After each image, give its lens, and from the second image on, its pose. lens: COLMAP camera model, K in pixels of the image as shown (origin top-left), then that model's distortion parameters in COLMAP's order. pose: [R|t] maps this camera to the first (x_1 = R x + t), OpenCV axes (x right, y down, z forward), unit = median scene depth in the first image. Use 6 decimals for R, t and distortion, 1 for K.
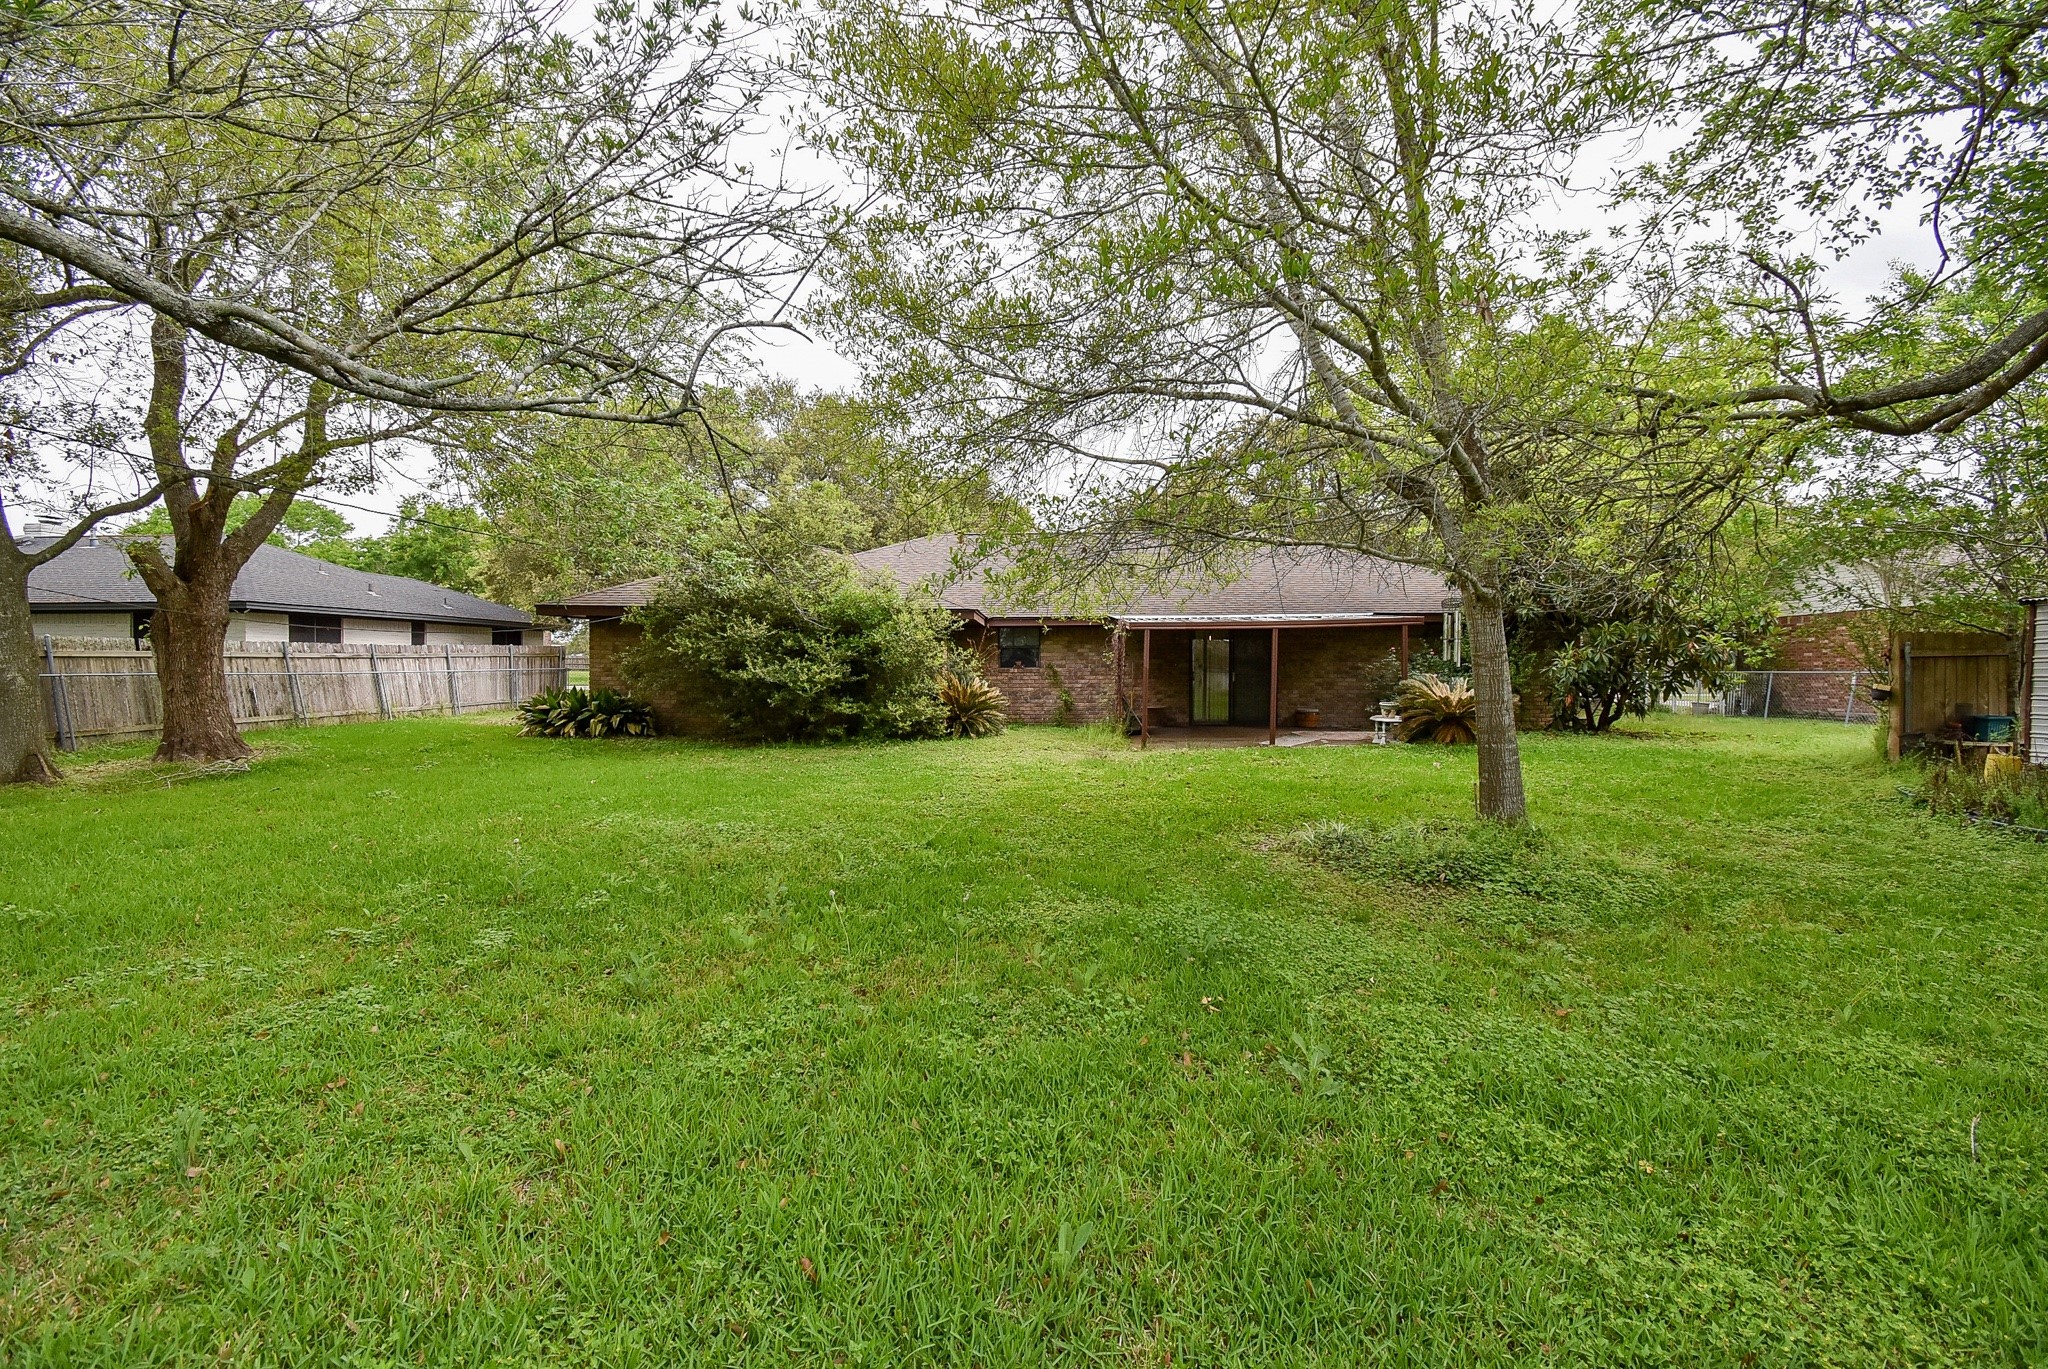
lens RADIAL K [[900.0, 0, 1023.5], [0, 900.0, 681.4], [0, 0, 1]] dist [0.014544, -0.021001]
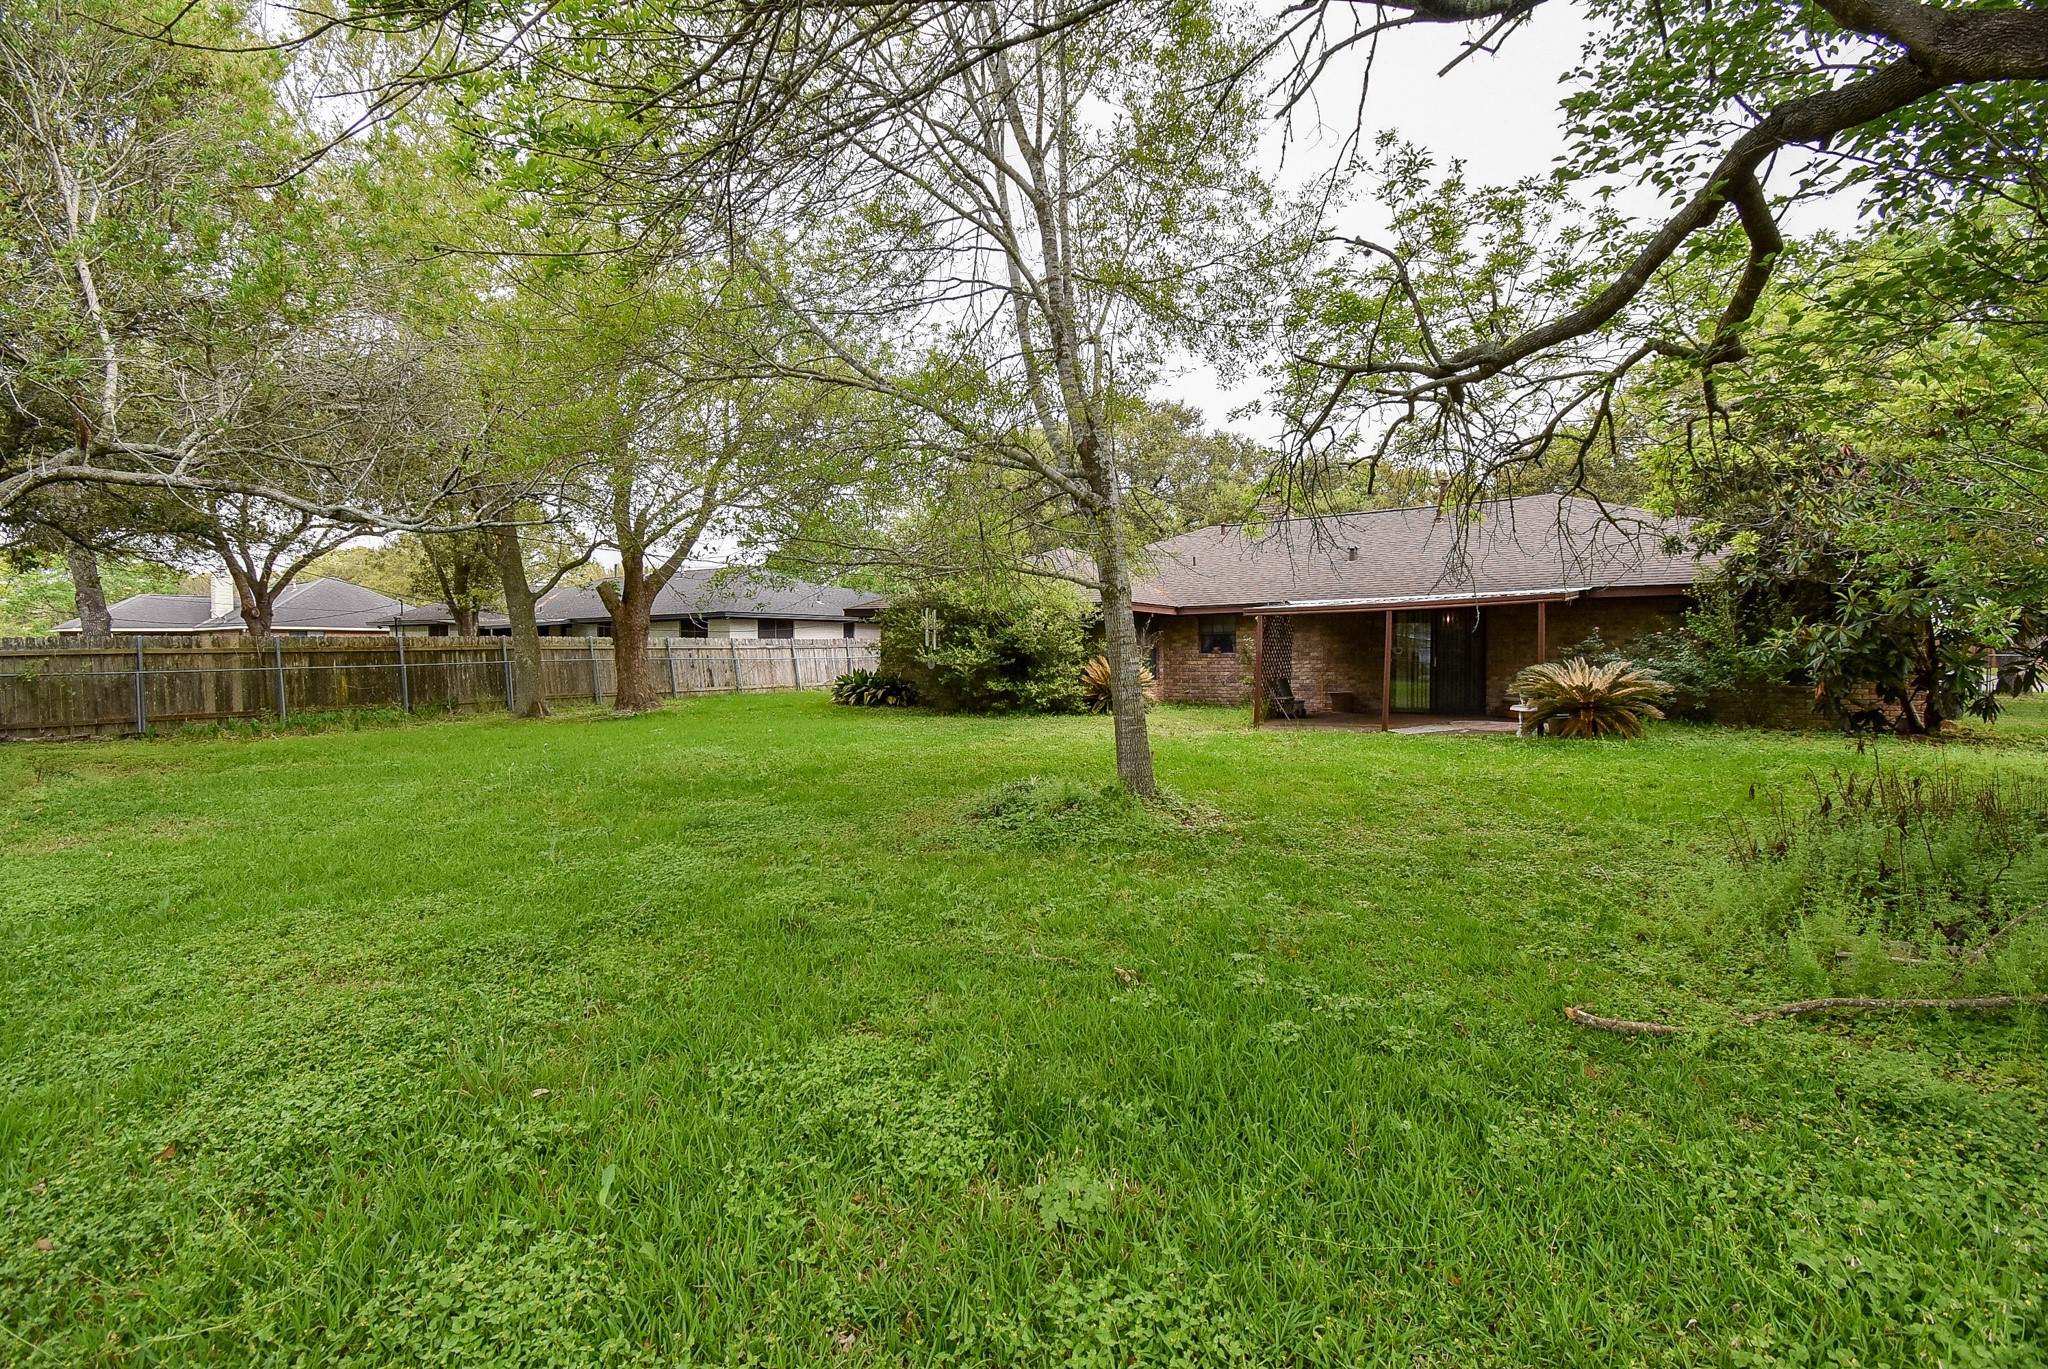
lens RADIAL K [[900.0, 0, 1023.5], [0, 900.0, 681.4], [0, 0, 1]] dist [0.014544, -0.021001]
pose [[0.851457, 0.012900, -0.524266, 0.435409], [-0.005535, 0.999863, 0.015612, 0.003280], [0.524395, -0.010391, 0.851411, -0.028278]]
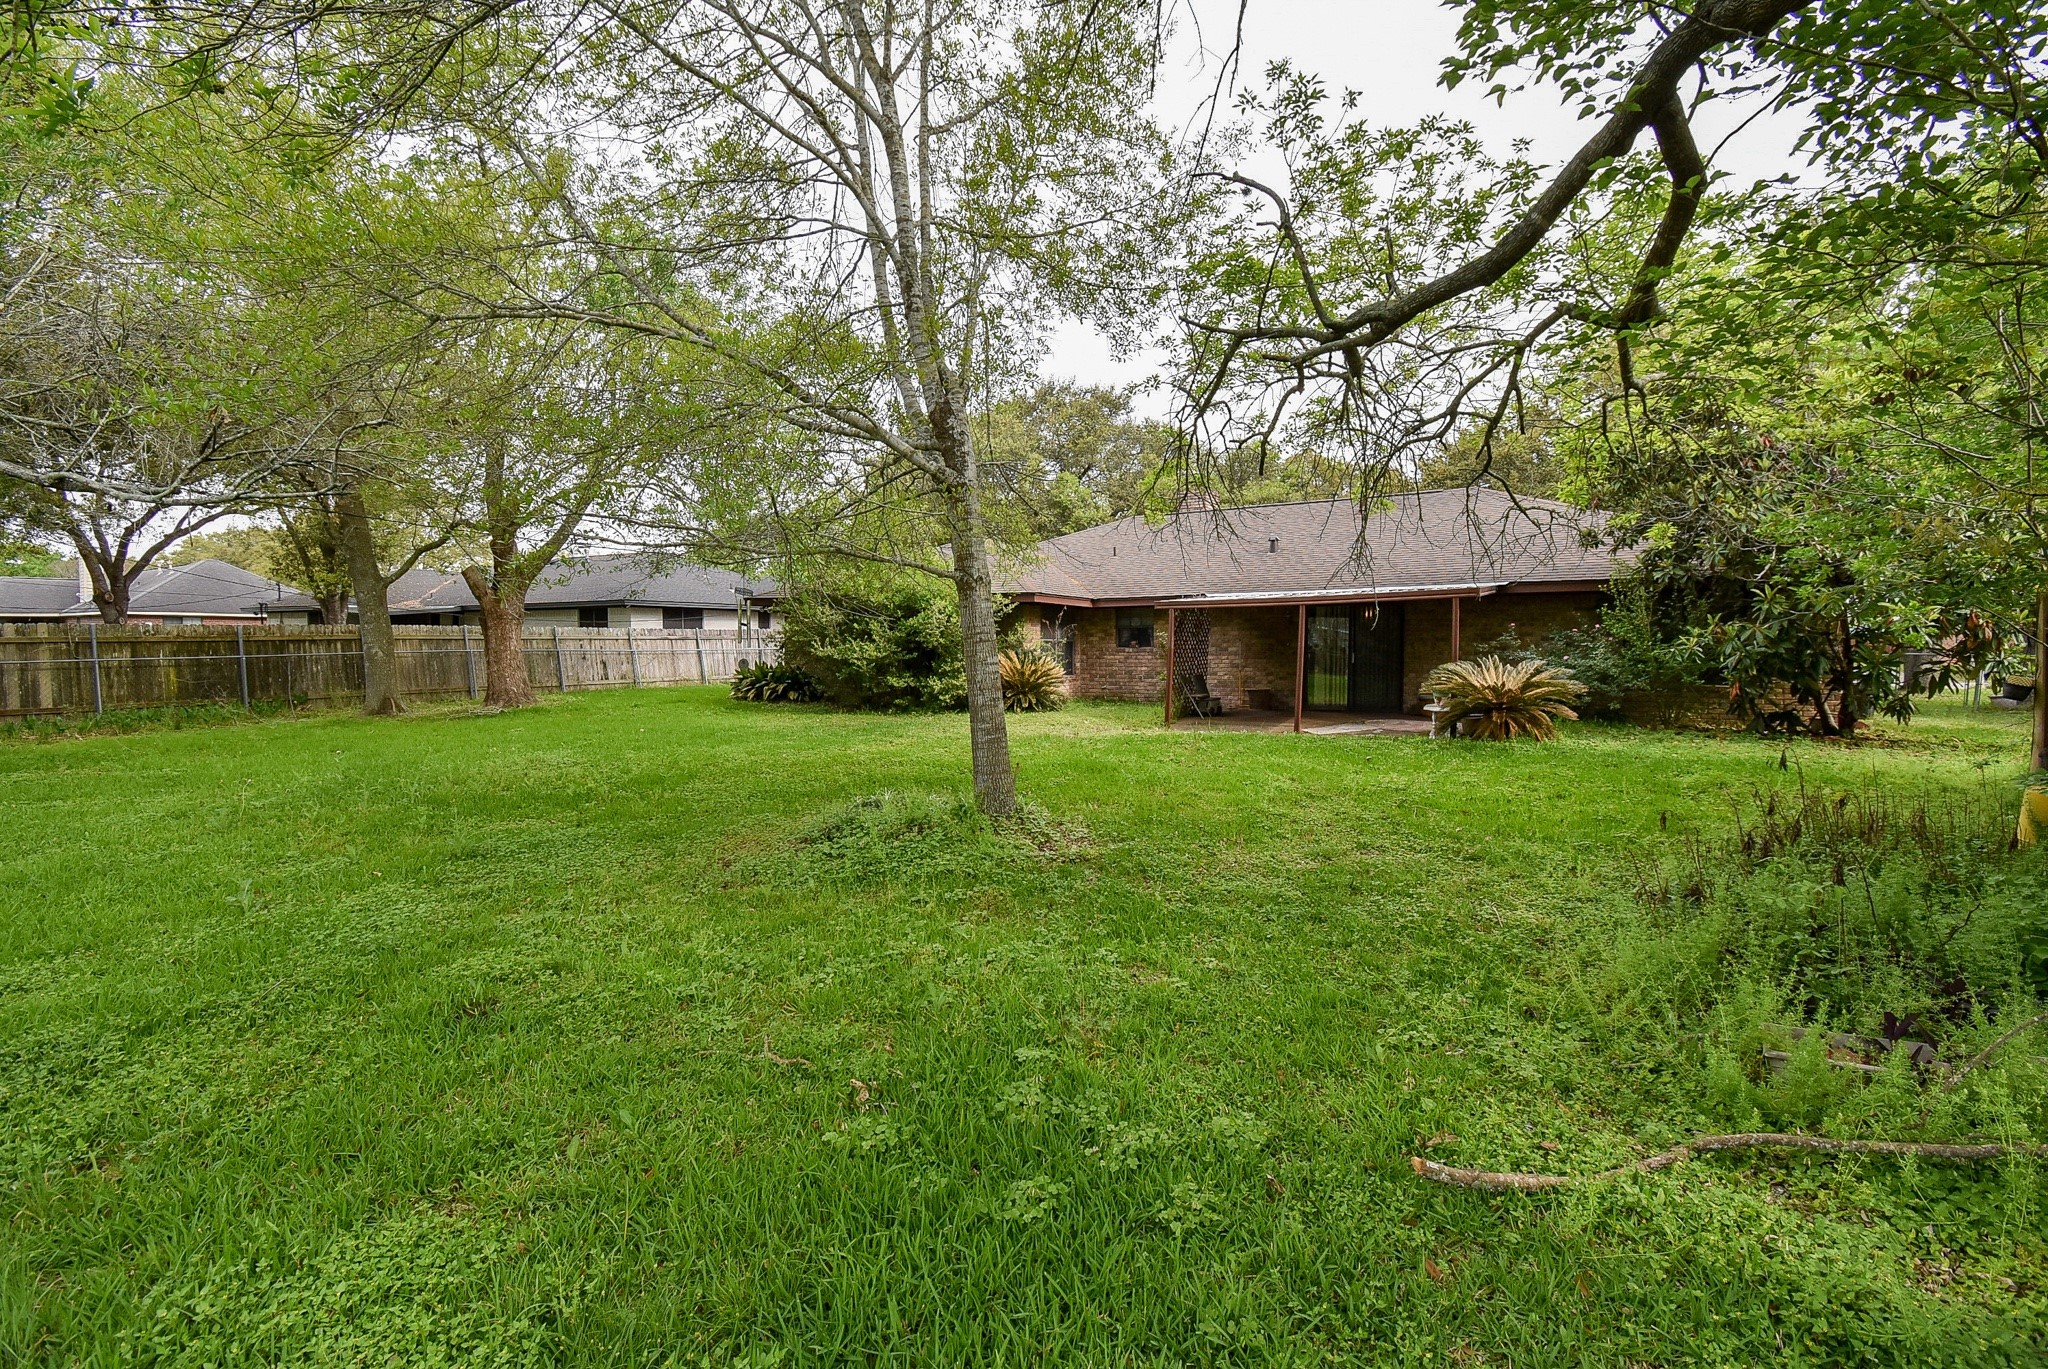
lens RADIAL K [[902.9, 0, 1024.0], [0, 902.9, 684.5], [0, 0, 1]] dist [0.015716, -0.019849]
pose [[0.882377, 0.022087, -0.470024, 0.445617], [-0.009657, 0.999537, 0.028841, -0.001761], [0.470444, -0.020910, 0.882182, 0.046572]]
